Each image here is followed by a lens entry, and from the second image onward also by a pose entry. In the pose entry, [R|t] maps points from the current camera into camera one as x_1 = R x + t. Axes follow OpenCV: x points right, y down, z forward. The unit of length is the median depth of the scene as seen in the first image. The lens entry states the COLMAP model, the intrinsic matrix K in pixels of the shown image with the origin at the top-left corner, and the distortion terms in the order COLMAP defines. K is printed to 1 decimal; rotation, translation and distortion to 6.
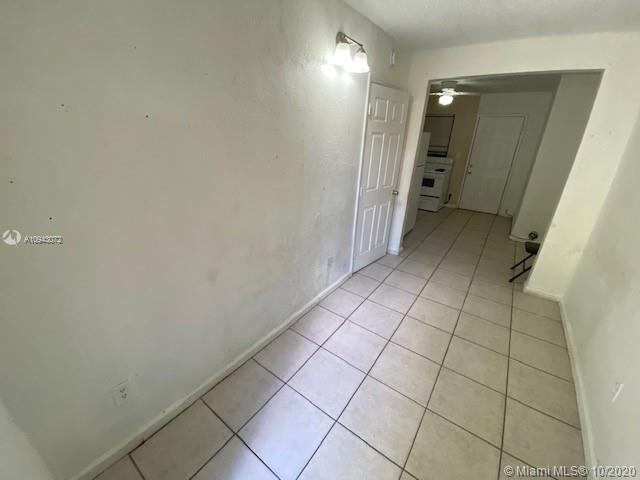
lens RADIAL K [[262.5, 0, 318.6], [0, 262.5, 241.6], [0, 0, 1]] dist [0.000530, -0.002961]
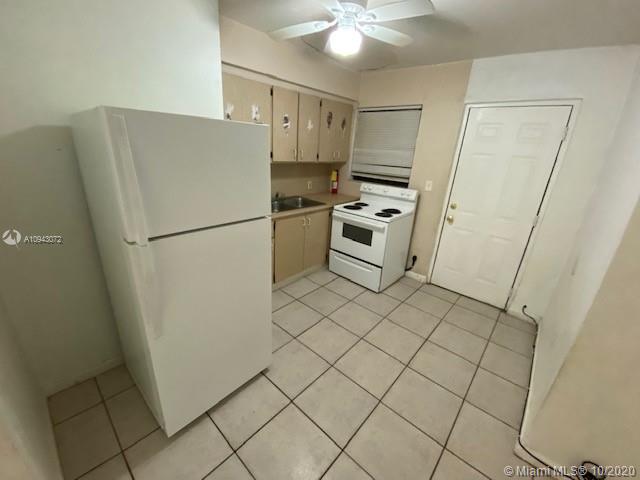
lens RADIAL K [[262.5, 0, 320.6], [0, 262.5, 238.0], [0, 0, 1]] dist [0.000530, -0.002961]
pose [[0.994494, 0.062323, -0.084251, 0.357561], [-0.066903, 0.996368, -0.052669, -0.176986], [0.080663, 0.058015, 0.995052, 0.460382]]
